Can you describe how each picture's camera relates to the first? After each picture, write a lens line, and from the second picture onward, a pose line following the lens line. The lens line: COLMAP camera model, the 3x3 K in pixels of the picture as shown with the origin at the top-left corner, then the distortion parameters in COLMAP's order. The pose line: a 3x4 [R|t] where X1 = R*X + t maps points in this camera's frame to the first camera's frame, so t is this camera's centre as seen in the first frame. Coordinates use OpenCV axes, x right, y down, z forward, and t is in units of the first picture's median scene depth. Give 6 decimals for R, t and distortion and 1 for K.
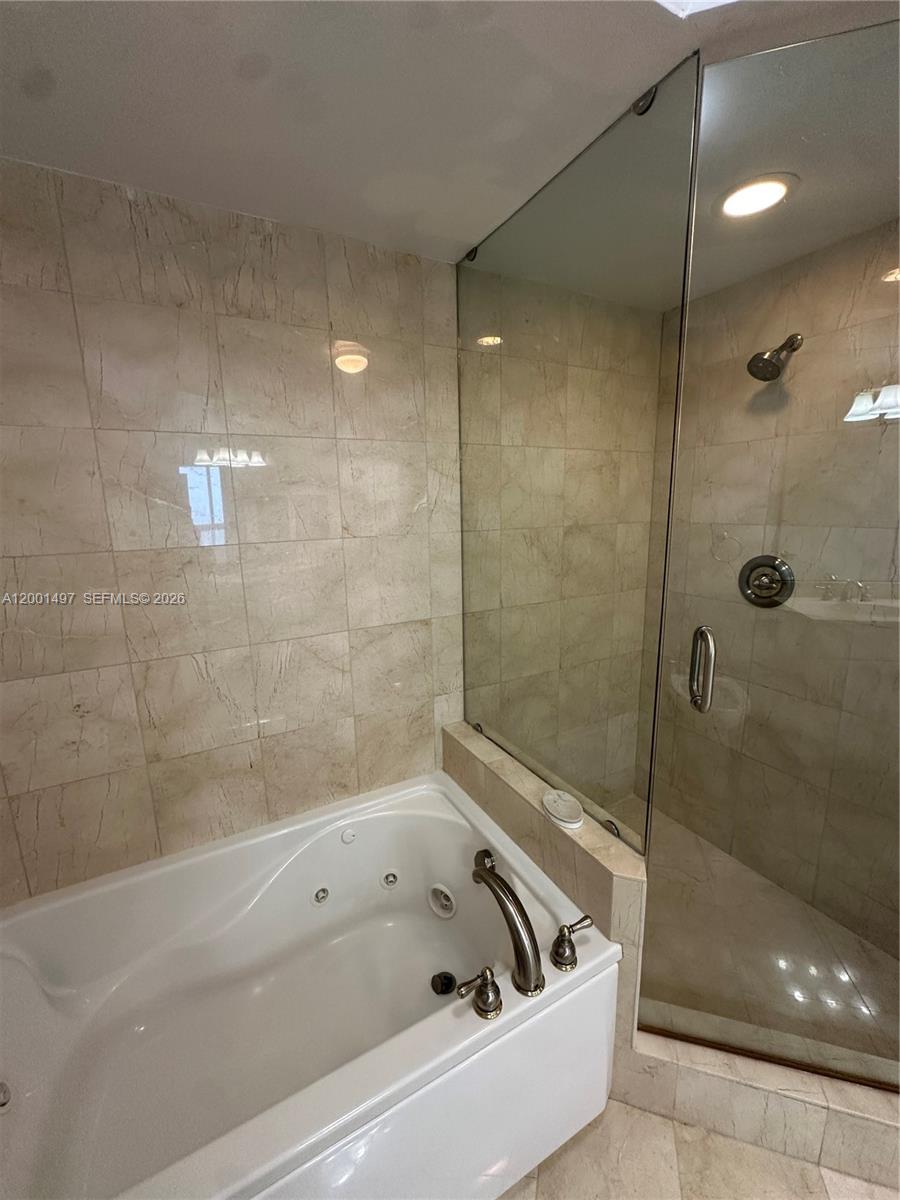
lens RADIAL K [[474.1, 0, 450.0], [0, 474.1, 600.0], [0, 0, 1]] dist [-0.007521, 0.000055]
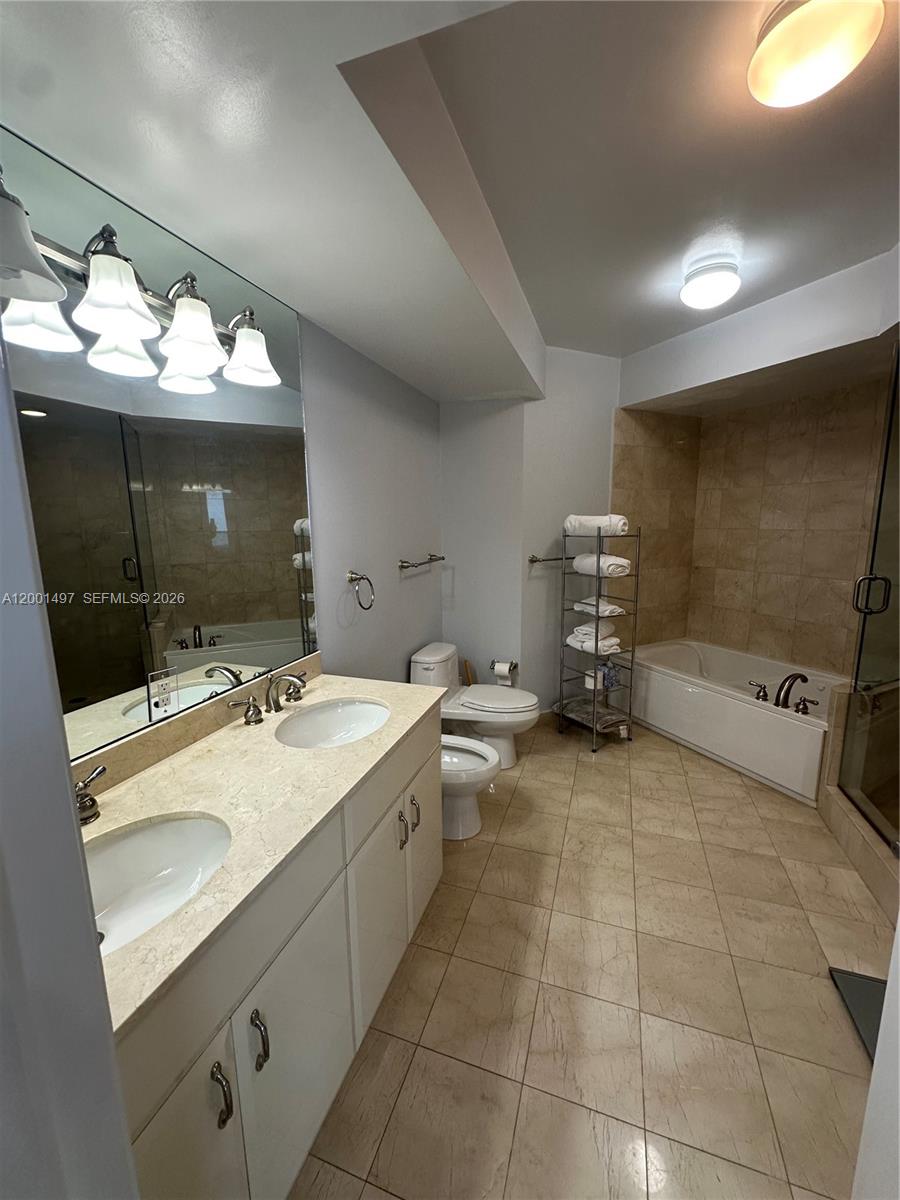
lens RADIAL K [[478.6, 0, 450.0], [0, 478.6, 600.0], [0, 0, 1]] dist [-0.003612, 0.000177]
pose [[-0.035824, 0.194606, -0.980227, 1.593785], [-0.181581, 0.963262, 0.197875, 0.051416], [0.982723, 0.185079, 0.000828, -0.514551]]
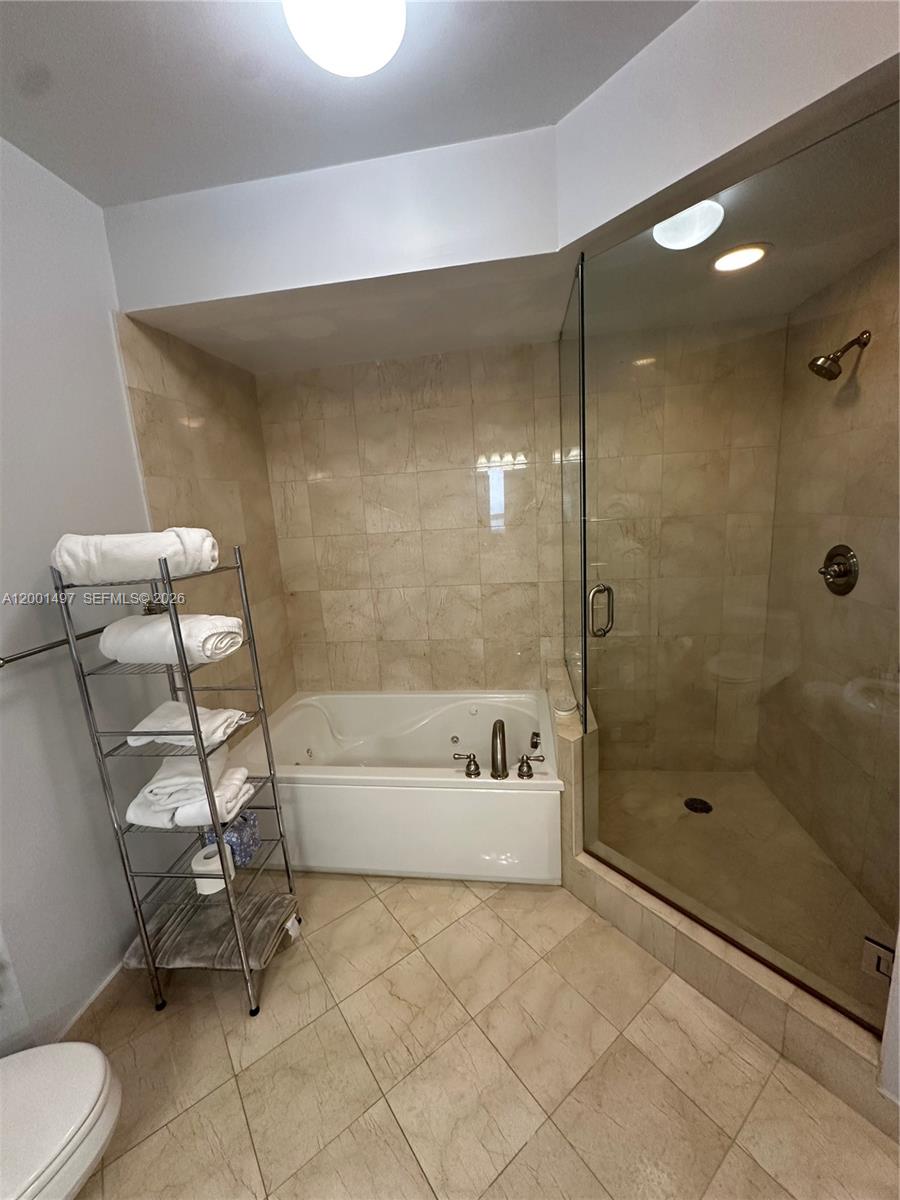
lens RADIAL K [[478.6, 0, 450.0], [0, 478.6, 600.0], [0, 0, 1]] dist [-0.003612, 0.000177]
pose [[0.804229, 0.092970, -0.587002, 0.627895], [-0.073675, 0.995666, 0.056756, 0.030798], [0.589735, -0.002397, 0.807593, -0.363845]]
